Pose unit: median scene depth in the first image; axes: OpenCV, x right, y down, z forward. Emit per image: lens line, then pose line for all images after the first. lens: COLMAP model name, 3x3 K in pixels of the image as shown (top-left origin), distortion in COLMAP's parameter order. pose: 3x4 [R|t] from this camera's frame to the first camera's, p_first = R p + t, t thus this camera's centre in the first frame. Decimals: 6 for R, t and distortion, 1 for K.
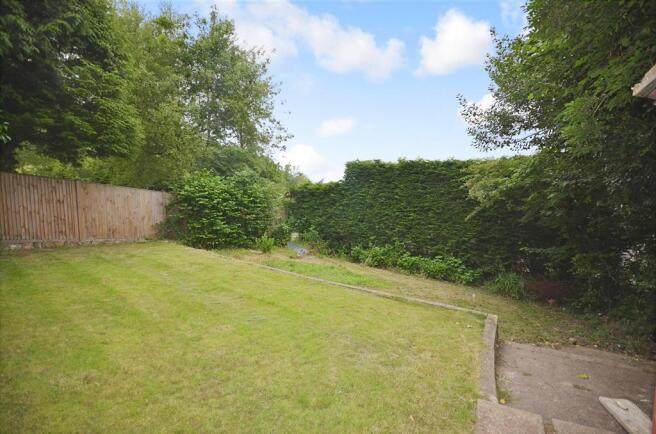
lens RADIAL K [[282.0, 0, 328.0], [0, 282.0, 217.0], [0, 0, 1]] dist [0.018634, -0.014984]
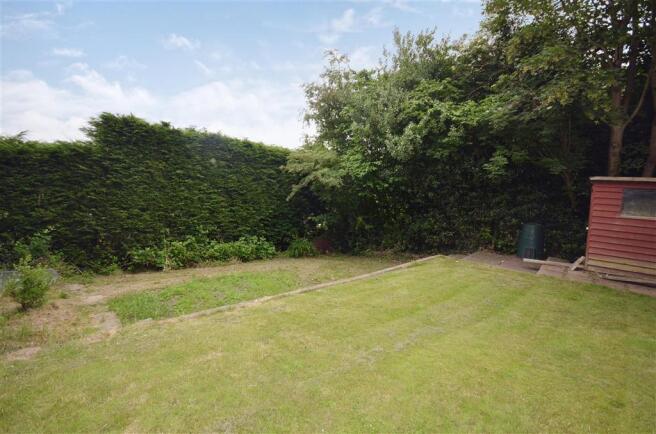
lens RADIAL K [[282.0, 0, 328.0], [0, 282.0, 217.0], [0, 0, 1]] dist [0.018634, -0.014984]
pose [[0.288009, -0.111167, 0.951153, -0.423624], [0.025798, 0.993779, 0.108337, -0.030952], [-0.957280, -0.006664, 0.289086, 0.404679]]
